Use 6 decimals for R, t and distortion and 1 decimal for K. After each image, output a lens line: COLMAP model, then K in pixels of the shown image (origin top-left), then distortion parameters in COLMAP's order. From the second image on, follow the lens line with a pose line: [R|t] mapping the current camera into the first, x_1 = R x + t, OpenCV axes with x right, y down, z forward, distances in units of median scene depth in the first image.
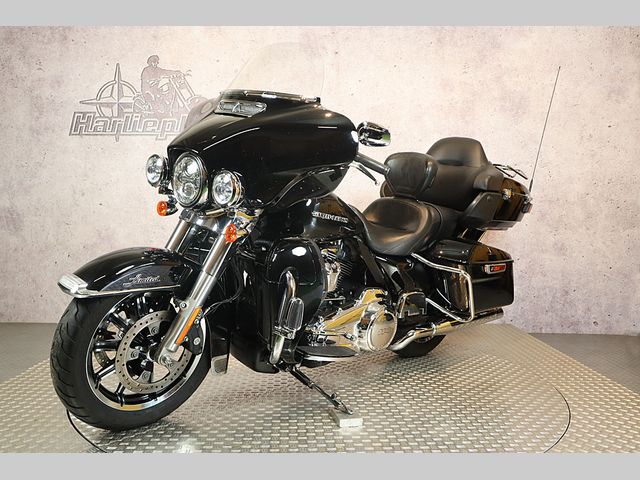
lens RADIAL K [[653.0, 0, 320.0], [0, 653.0, 240.0], [0, 0, 1]] dist [0.005415, -0.001244]
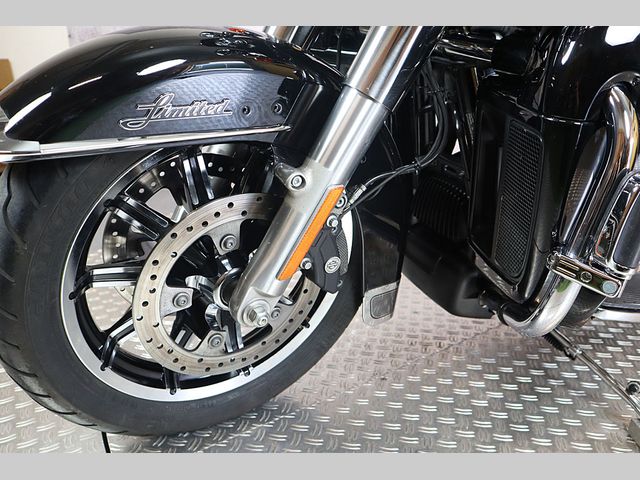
lens RADIAL K [[592.0, 0, 320.0], [0, 592.0, 240.0], [0, 0, 1]] dist [0.003926, 0.010272]
pose [[0.978716, 0.047785, -0.199580, -0.124605], [0.002249, 0.969958, 0.243263, 0.048907], [0.205209, -0.238534, 0.949206, 0.659750]]
